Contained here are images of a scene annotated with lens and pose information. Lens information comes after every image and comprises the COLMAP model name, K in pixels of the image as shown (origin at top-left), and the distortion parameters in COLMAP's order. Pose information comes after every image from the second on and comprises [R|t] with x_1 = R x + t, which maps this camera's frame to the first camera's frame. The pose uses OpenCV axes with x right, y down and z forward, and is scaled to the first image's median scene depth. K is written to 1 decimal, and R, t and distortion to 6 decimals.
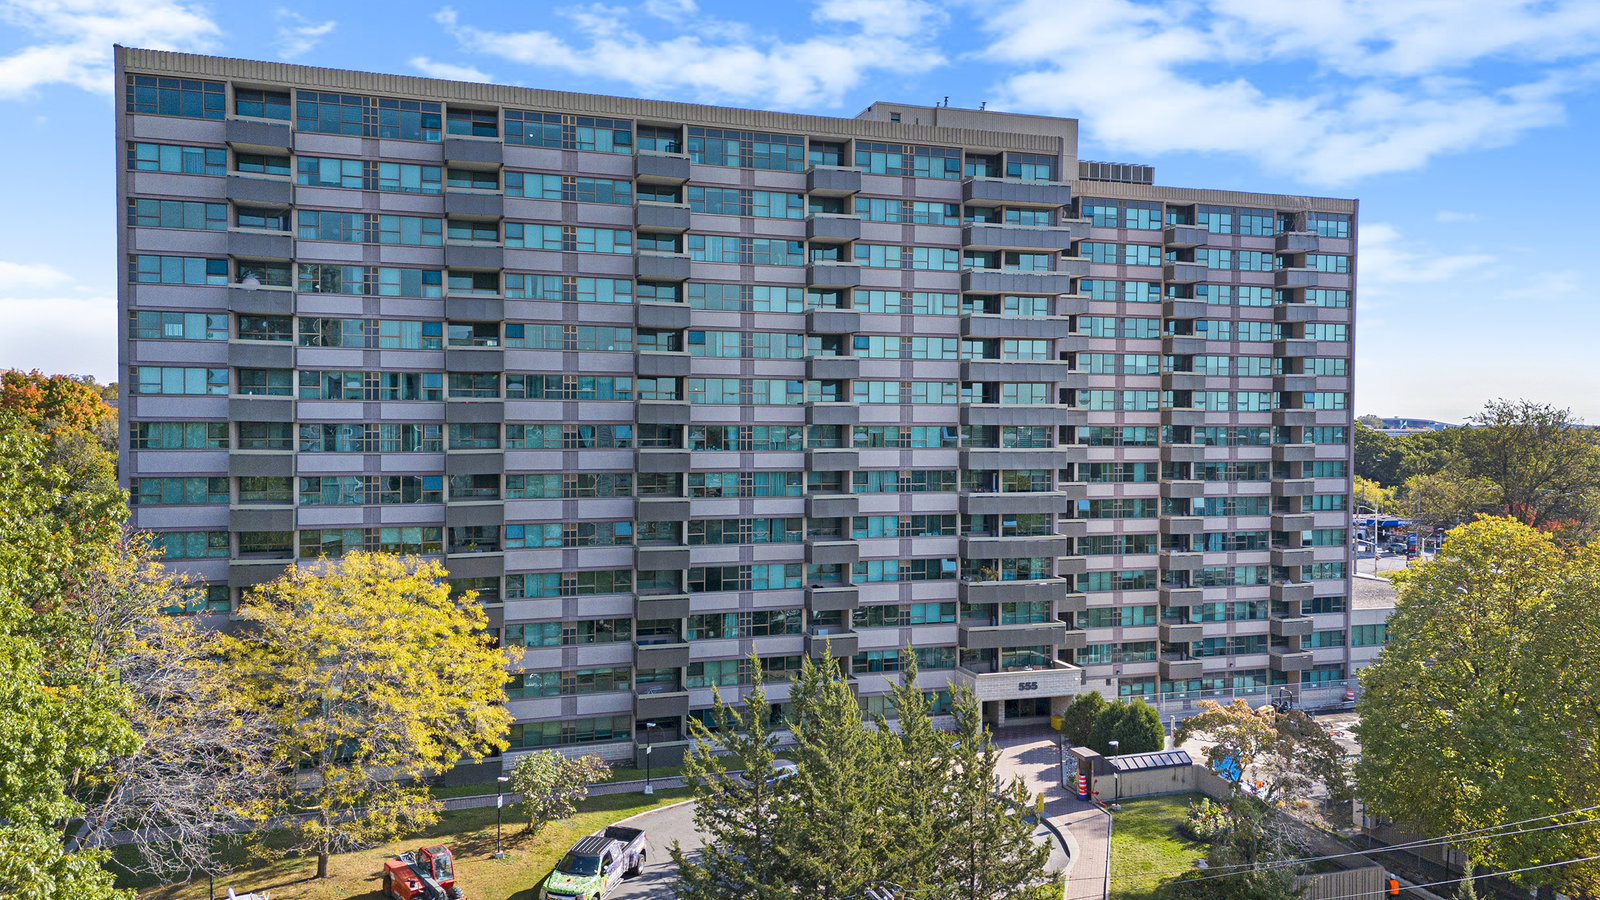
lens RADIAL K [[1302.9, 0, 800.0], [0, 1302.9, 450.0], [0, 0, 1]] dist [0.003033, 0.003253]
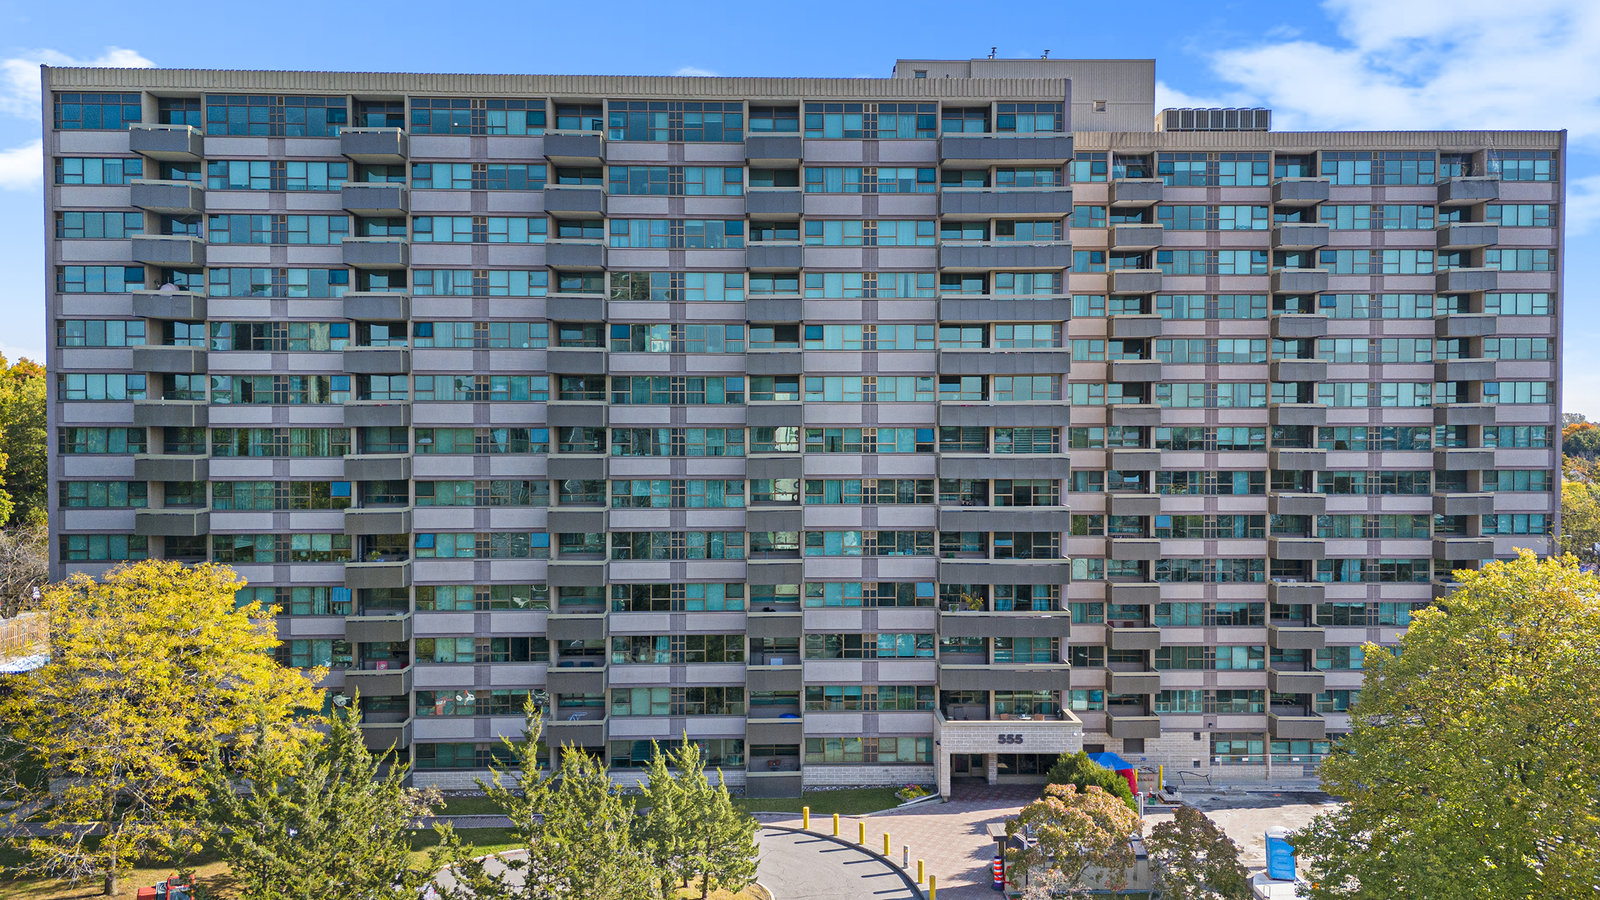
lens RADIAL K [[1302.9, 0, 800.0], [0, 1302.9, 450.0], [0, 0, 1]] dist [0.003033, 0.003253]
pose [[0.950006, 0.001646, -0.312226, 0.307485], [-0.001633, 0.999999, 0.000303, -0.003950], [0.312226, 0.000222, 0.950008, 0.164507]]
